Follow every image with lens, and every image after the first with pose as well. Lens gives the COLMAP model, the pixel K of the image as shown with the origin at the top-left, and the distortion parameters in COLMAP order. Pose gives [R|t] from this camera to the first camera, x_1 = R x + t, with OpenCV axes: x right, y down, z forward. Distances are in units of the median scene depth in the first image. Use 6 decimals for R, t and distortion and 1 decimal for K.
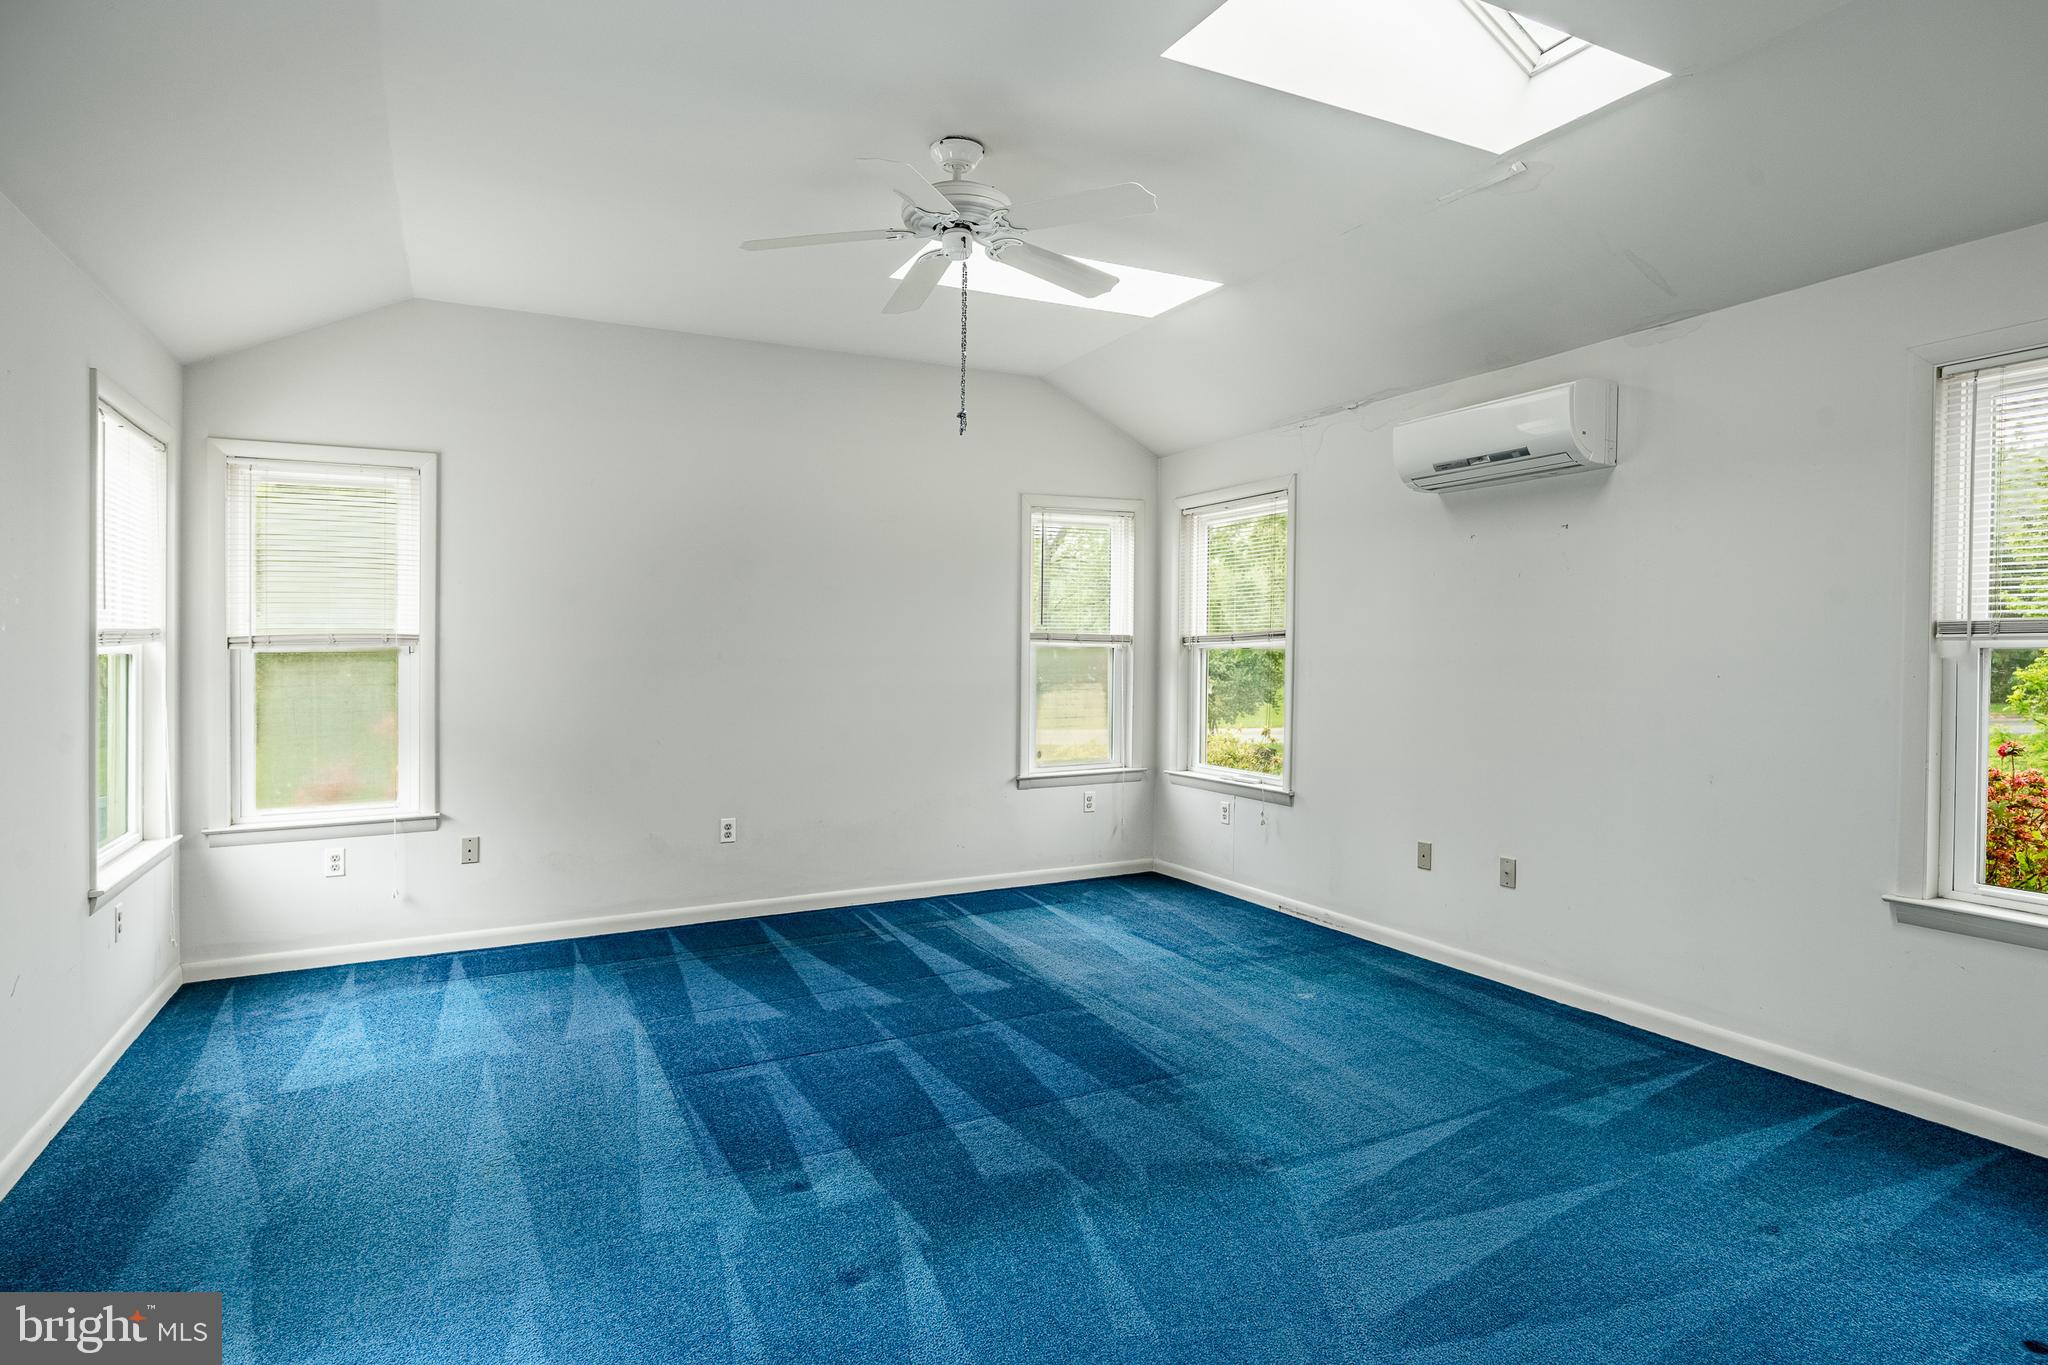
lens RADIAL K [[1000.4, 0, 1009.9], [0, 1000.4, 679.0], [0, 0, 1]] dist [0.001061, -0.000763]
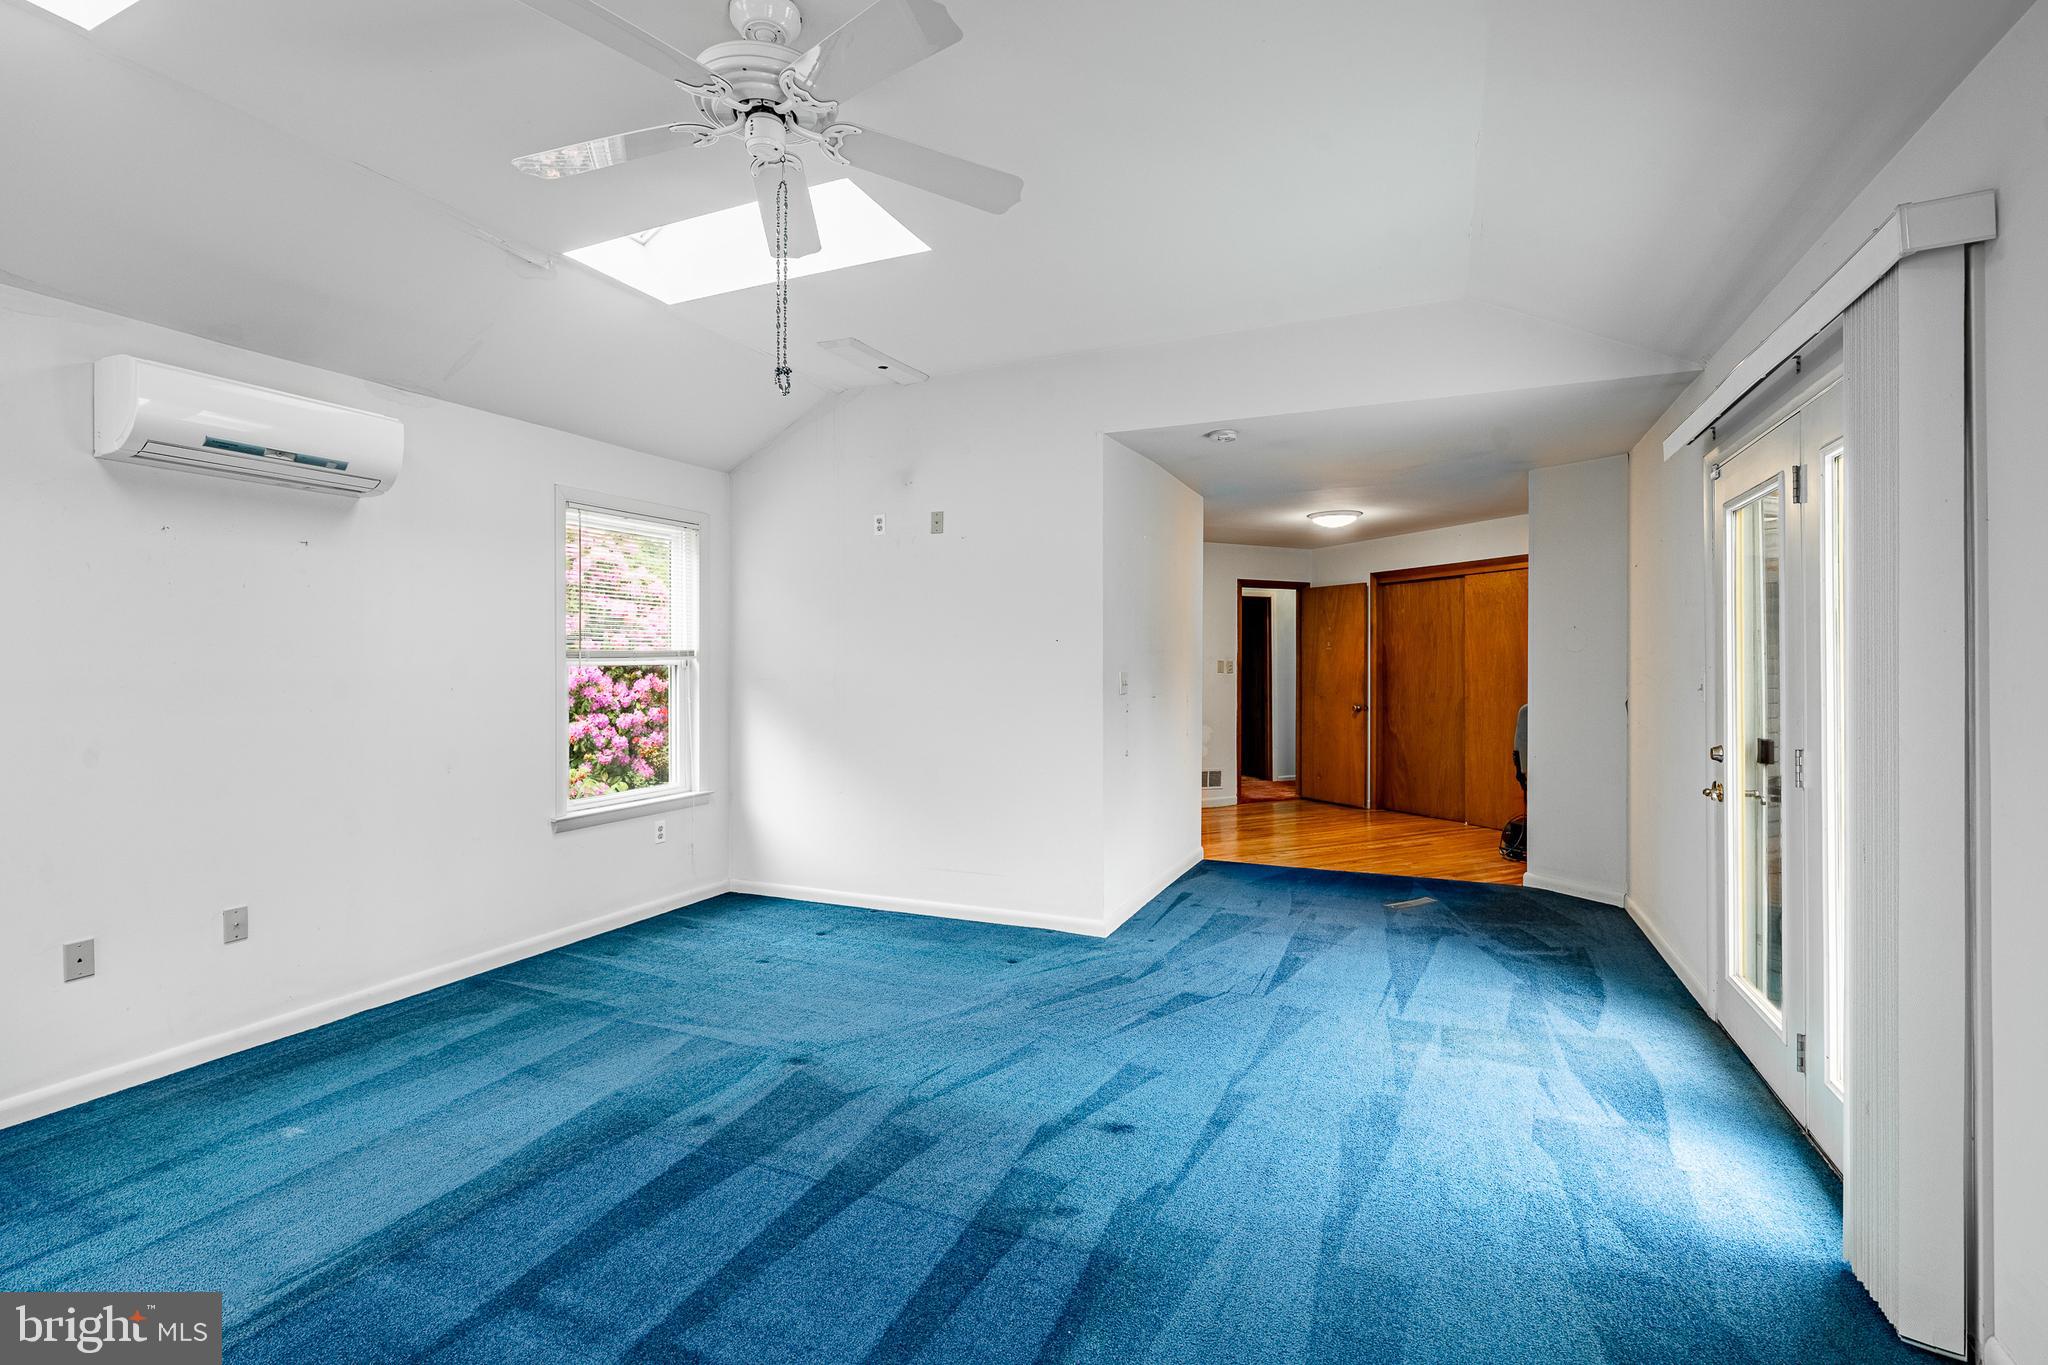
lens RADIAL K [[947.1, 0, 978.1], [0, 947.1, 665.8], [0, 0, 1]] dist [-0.000520, -0.000184]
pose [[-0.583119, 0.003080, 0.812381, -0.639431], [0.027723, 0.999486, 0.016110, -0.030426], [-0.811914, 0.031916, -0.582904, 1.097720]]
